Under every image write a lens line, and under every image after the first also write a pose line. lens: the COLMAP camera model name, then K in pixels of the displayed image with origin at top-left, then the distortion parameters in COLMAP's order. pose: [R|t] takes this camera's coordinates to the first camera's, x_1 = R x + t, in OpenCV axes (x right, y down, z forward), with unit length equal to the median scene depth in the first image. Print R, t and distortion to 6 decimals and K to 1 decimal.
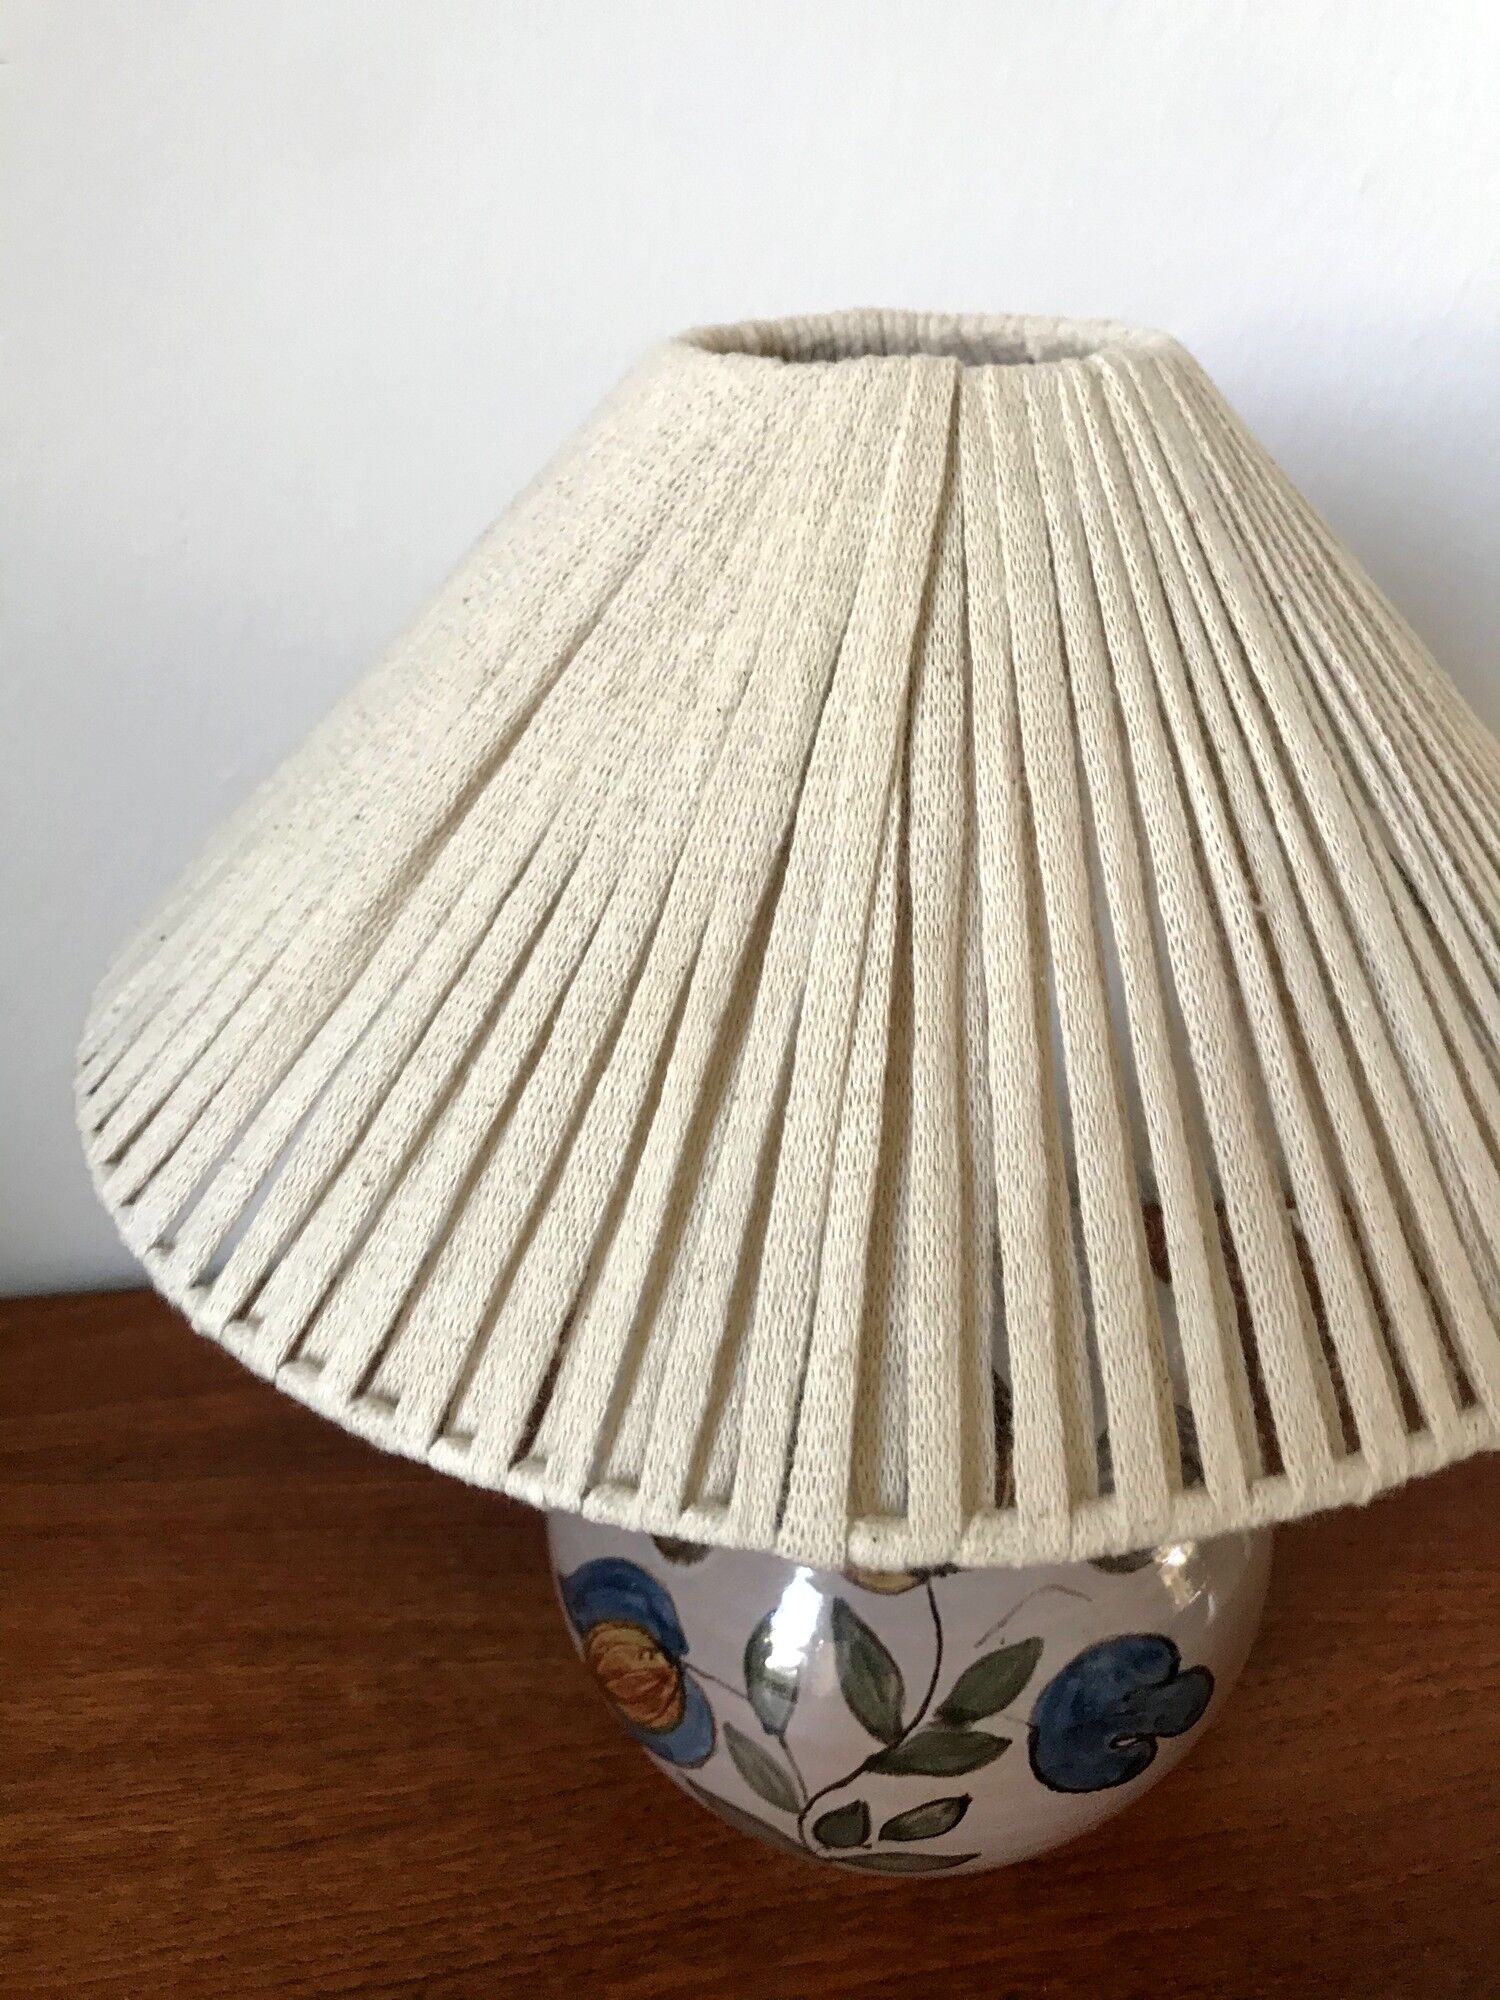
lens RADIAL K [[1737.0, 0, 769.1], [0, 1737.0, 995.9], [0, 0, 1]] dist [0.017528, -0.030585]
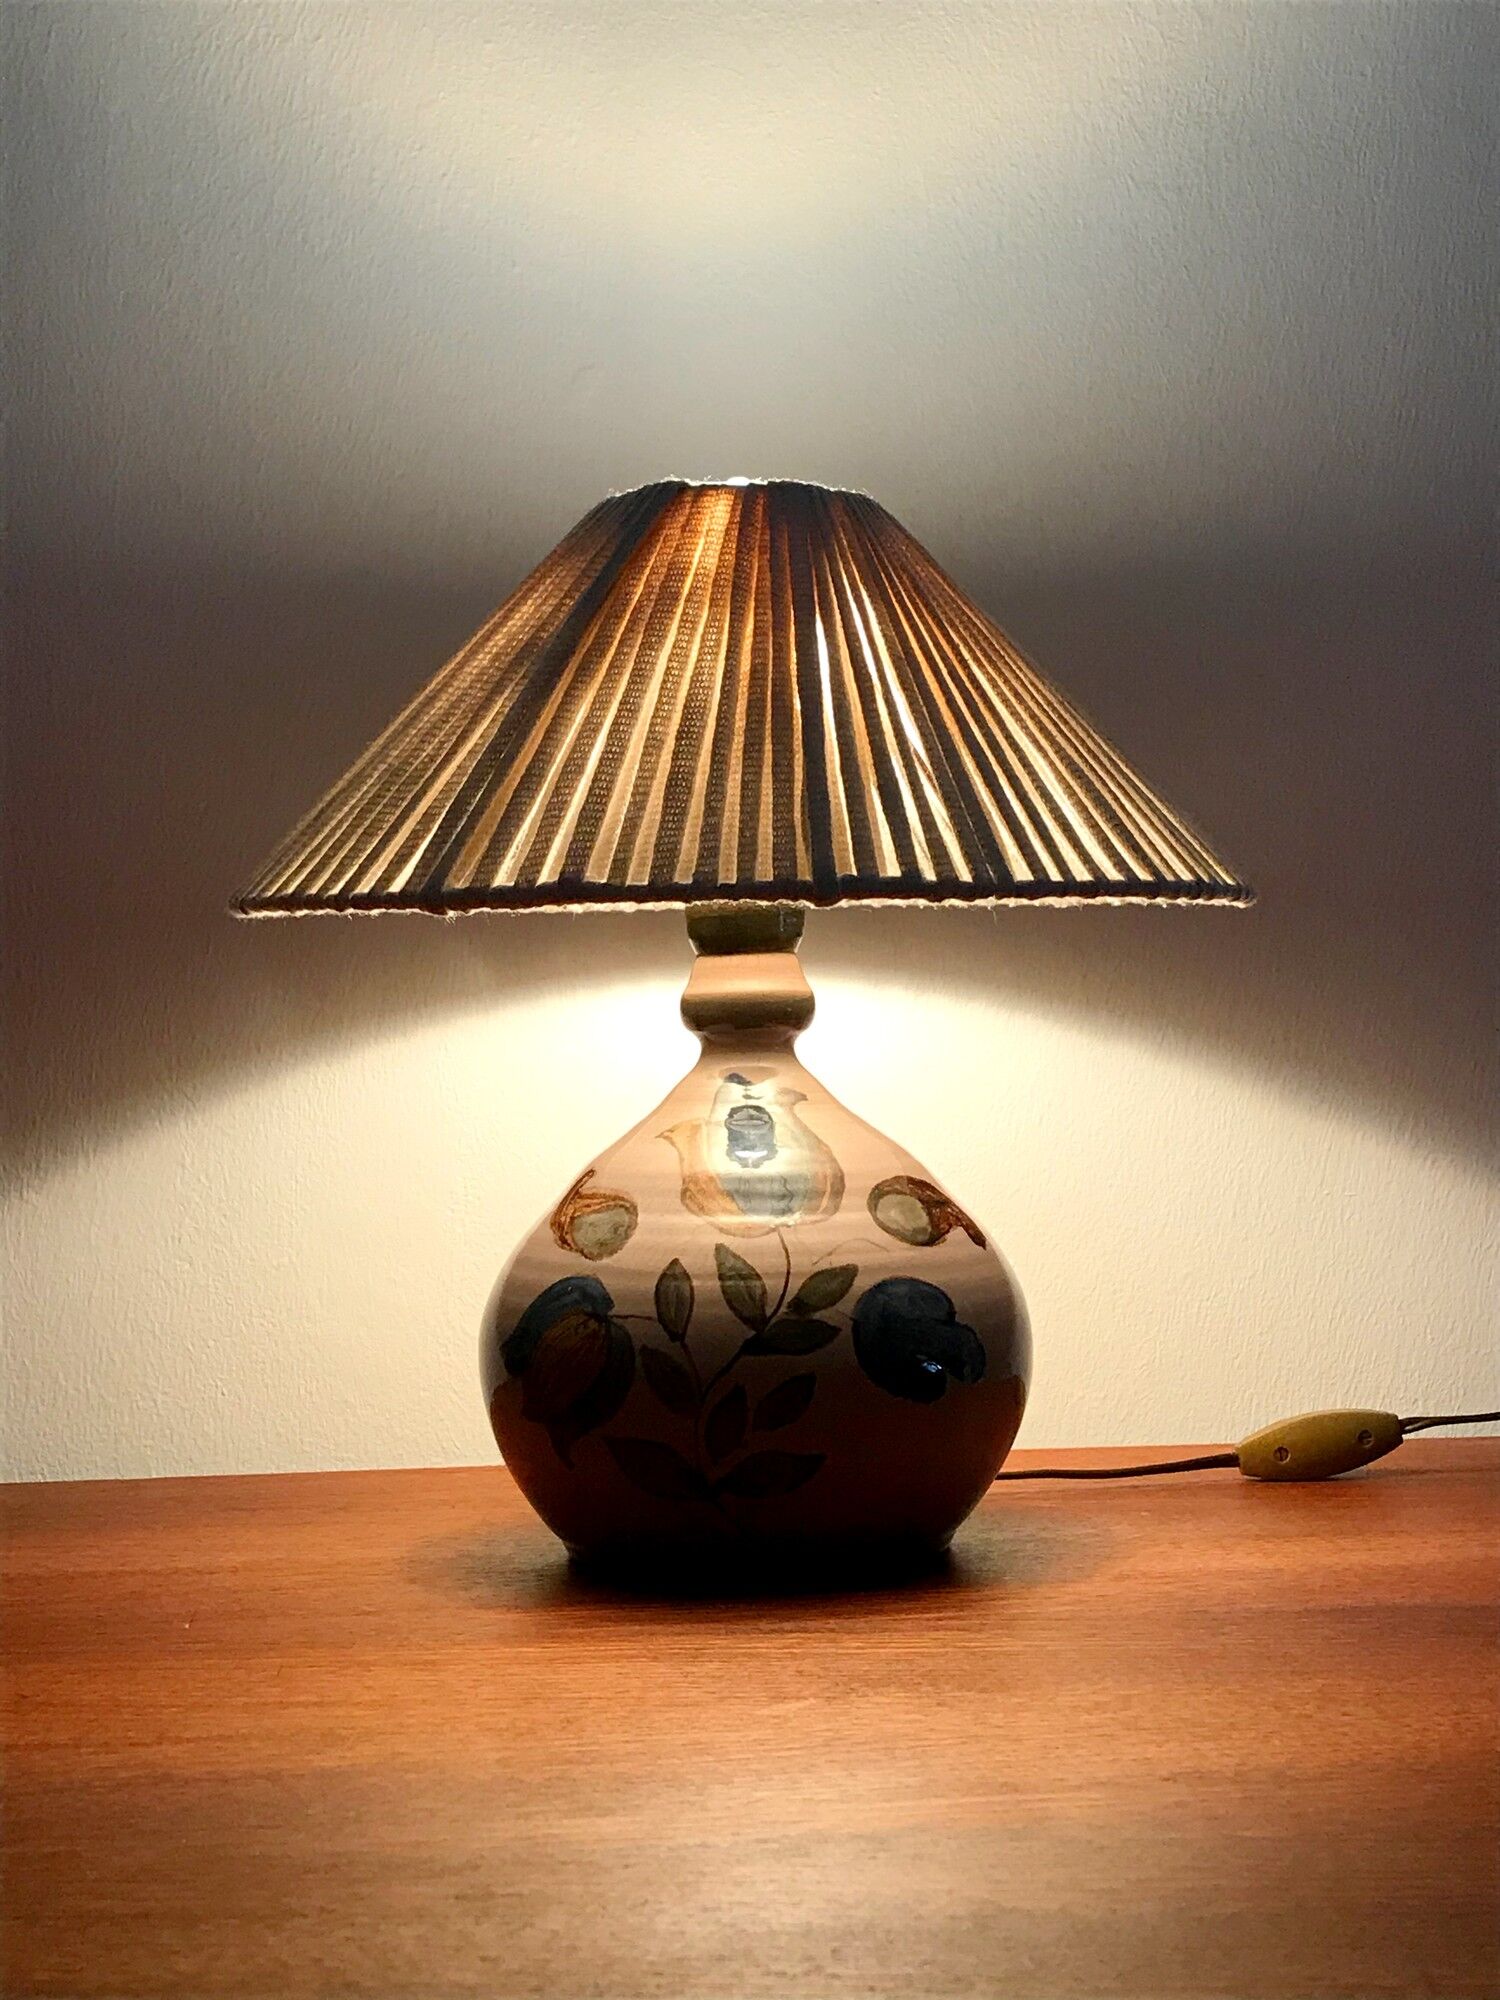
lens RADIAL K [[2992.5, 0, 750.9], [0, 2992.5, 1008.6], [0, 0, 1]] dist [0.024476, 0.000000]
pose [[0.994351, 0.002050, 0.106121, -0.202572], [0.048221, 0.881953, -0.468864, 1.368656], [-0.094555, 0.471332, 0.876872, -1.318454]]
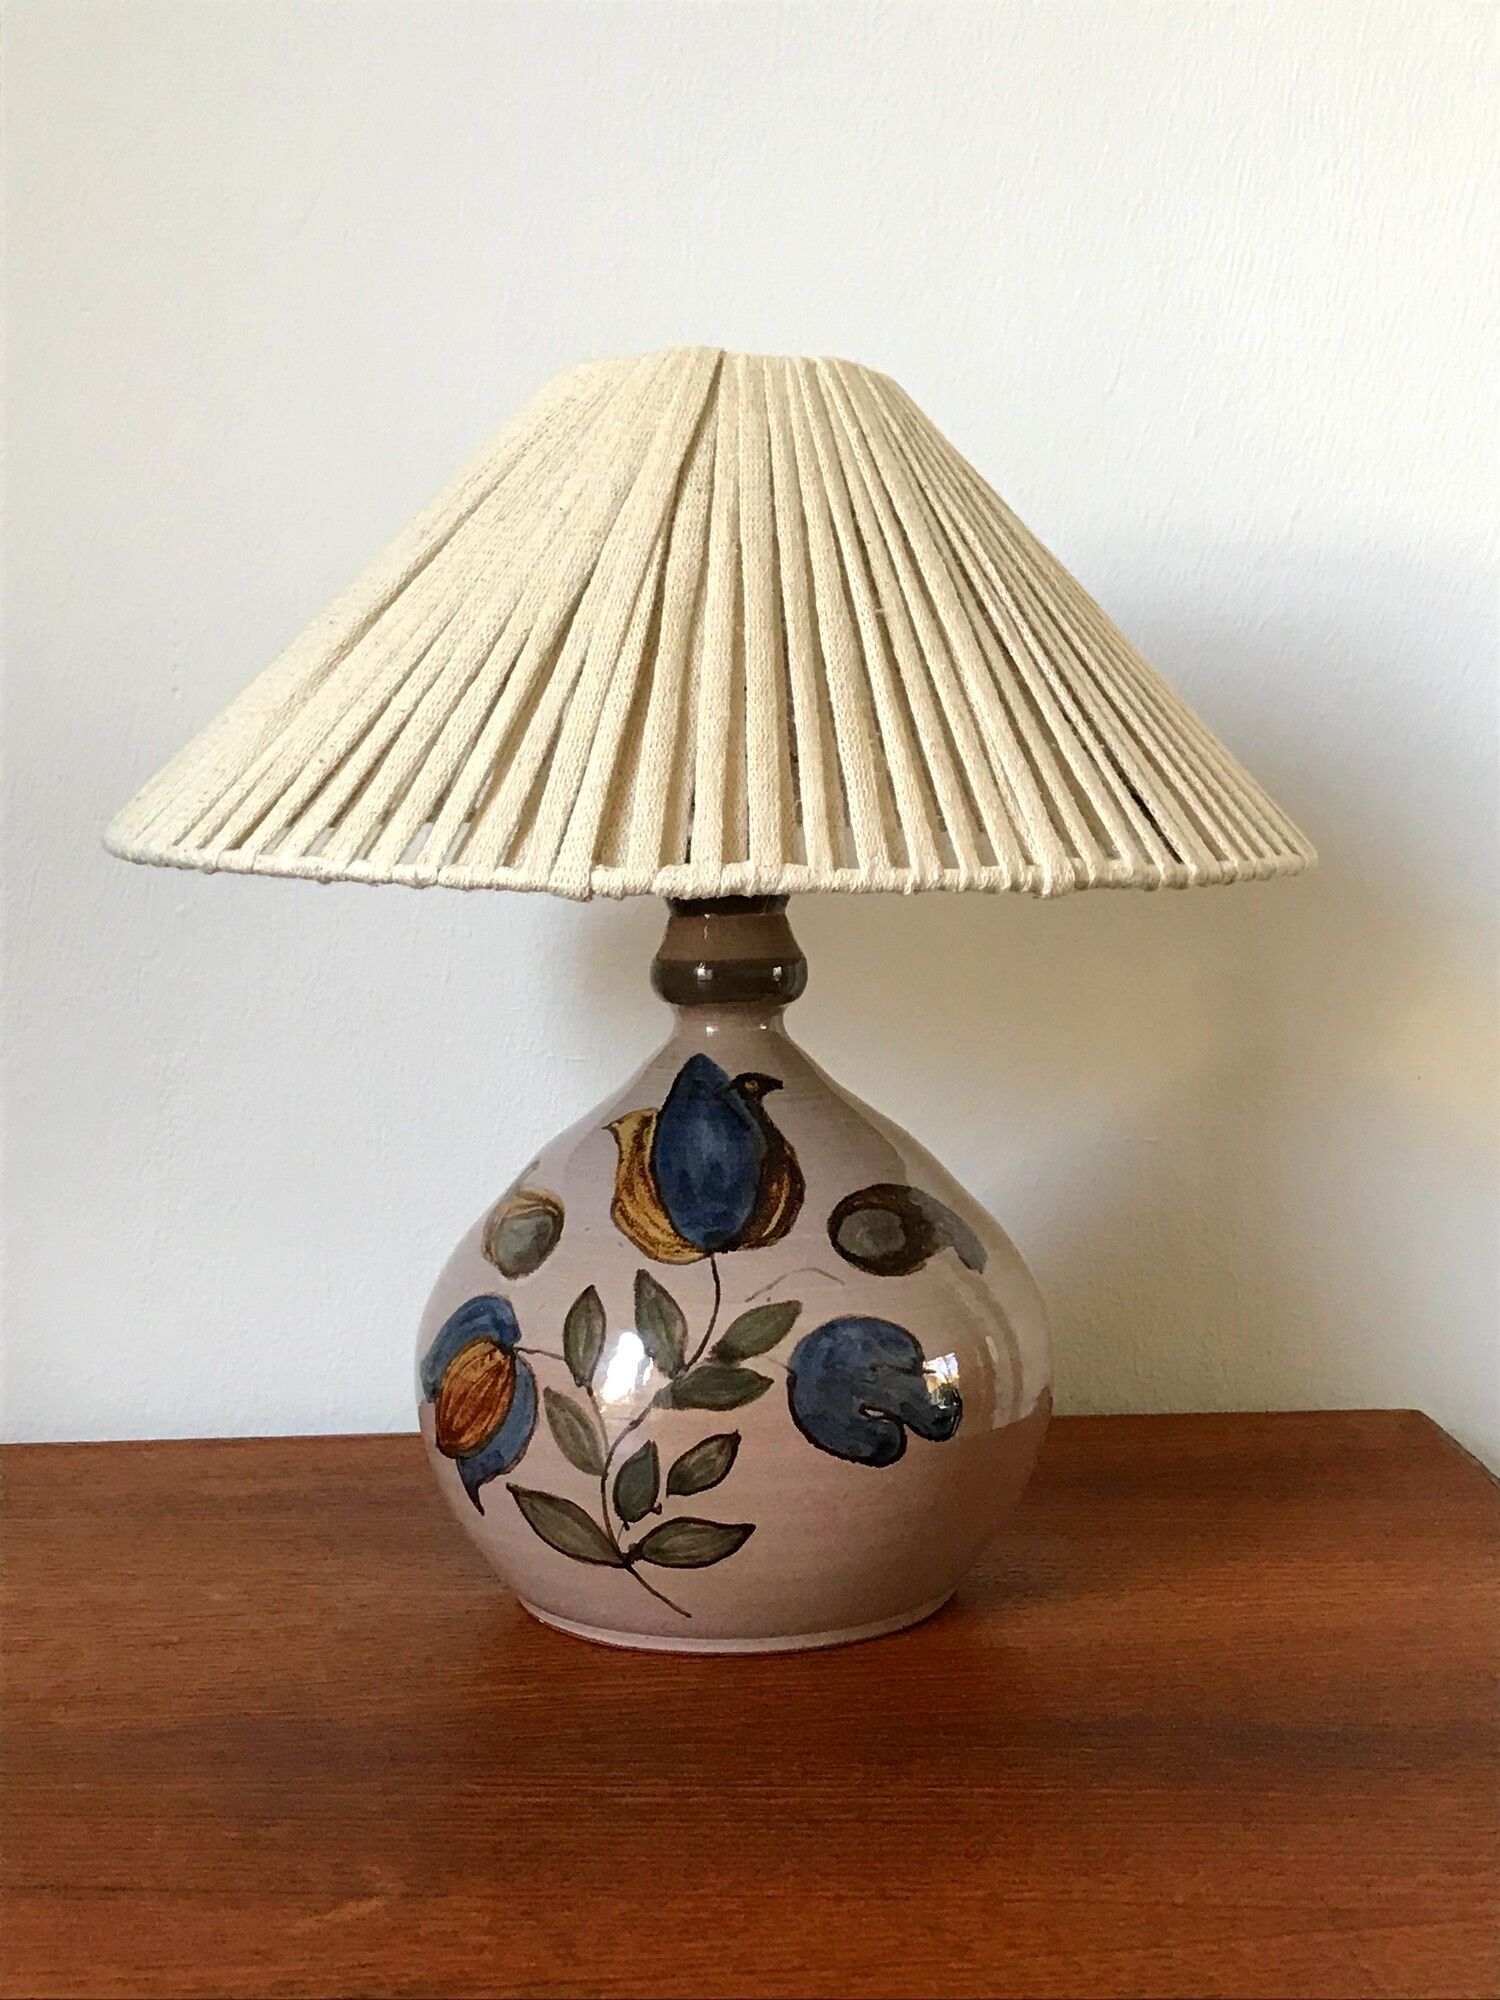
lens RADIAL K [[2820.3, 0, 762.0], [0, 2820.3, 995.4], [0, 0, 1]] dist [0.217073, 0.000000]
pose [[0.998263, 0.021184, -0.054969, 0.237241], [-0.041132, 0.918643, -0.392942, 0.971897], [0.042173, 0.394520, 0.917919, -0.954737]]
